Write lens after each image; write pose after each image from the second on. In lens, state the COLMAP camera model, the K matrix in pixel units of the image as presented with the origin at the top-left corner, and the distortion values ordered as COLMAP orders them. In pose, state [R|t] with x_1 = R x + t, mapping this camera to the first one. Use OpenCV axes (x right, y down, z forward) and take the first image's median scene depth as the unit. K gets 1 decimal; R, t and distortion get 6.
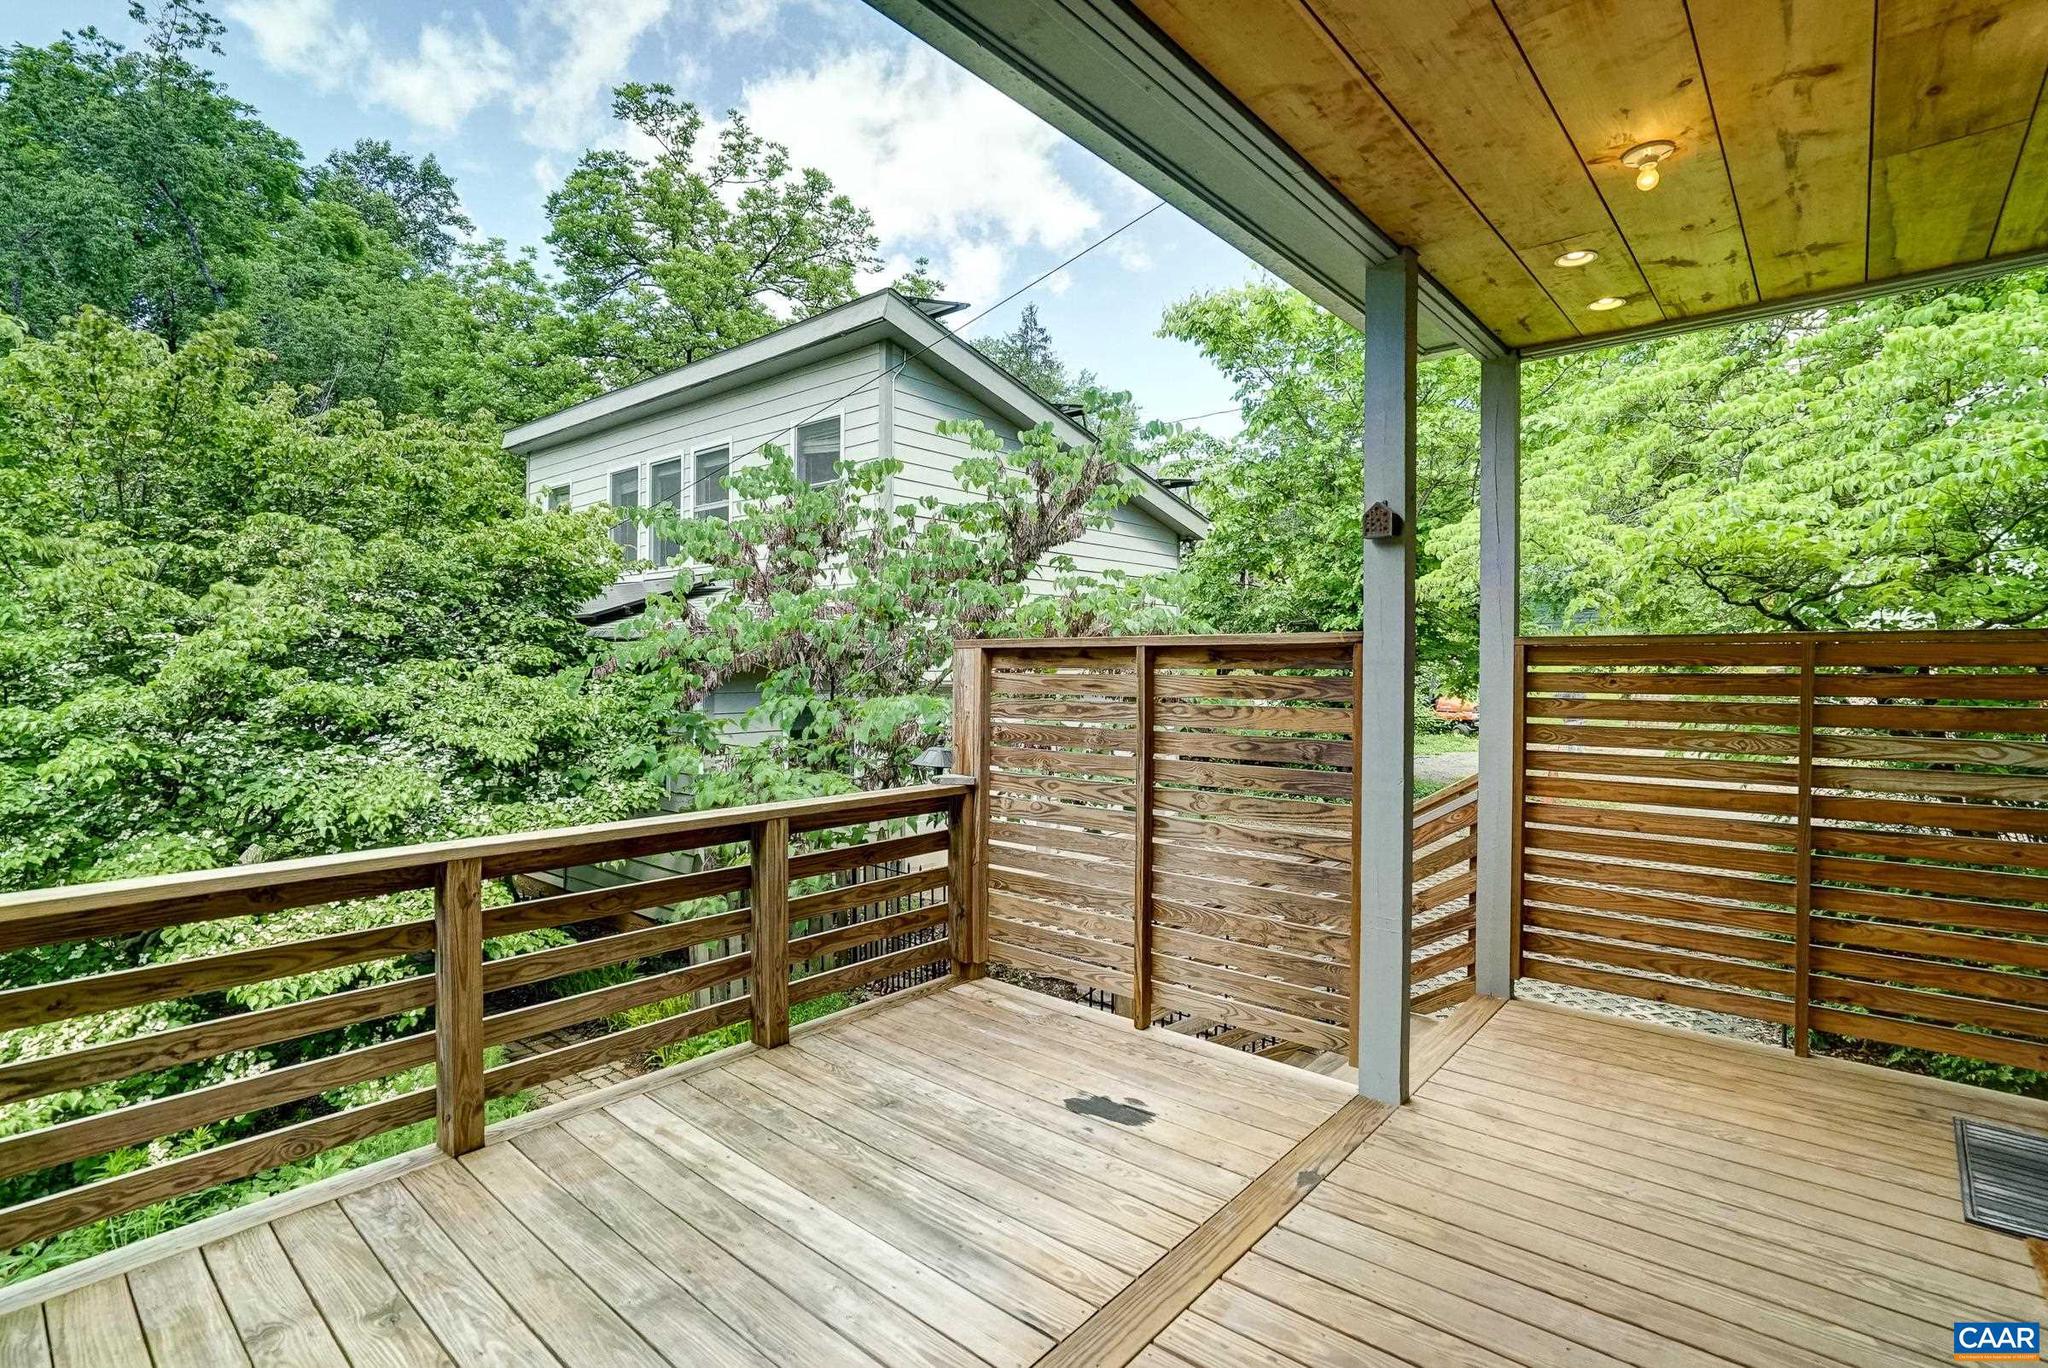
lens RADIAL K [[949.6, 0, 1022.1], [0, 949.6, 673.6], [0, 0, 1]] dist [0.000741, 0.000397]
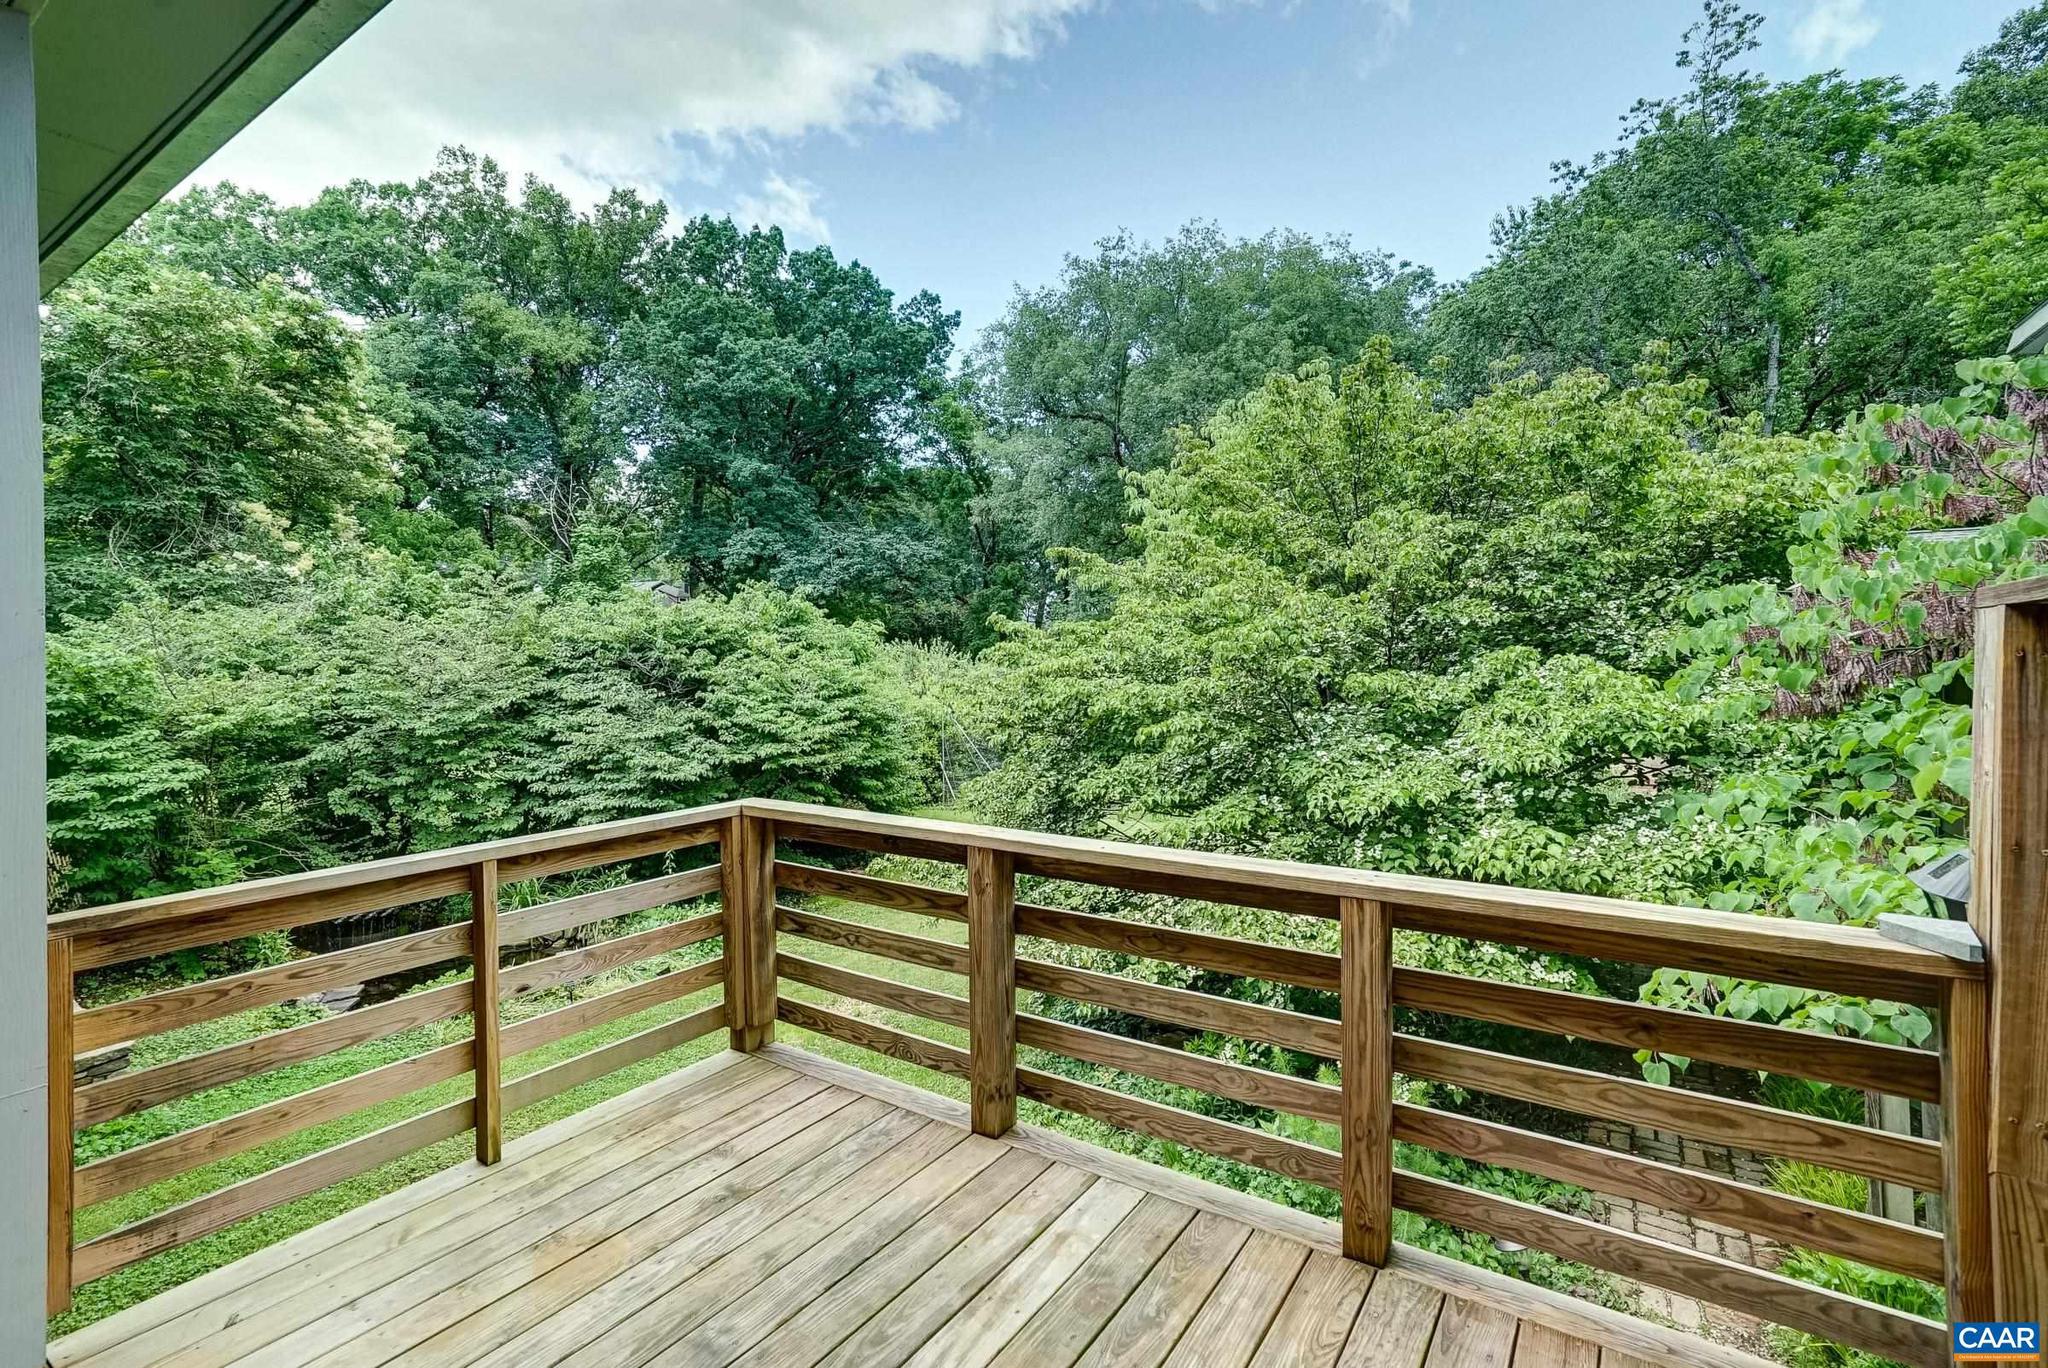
lens RADIAL K [[949.6, 0, 1022.1], [0, 949.6, 673.6], [0, 0, 1]] dist [0.000741, 0.000397]
pose [[0.125918, 0.006629, -0.992019, 0.374495], [-0.002524, 0.999977, 0.006362, 0.003242], [0.992037, 0.001702, 0.125931, 0.796096]]
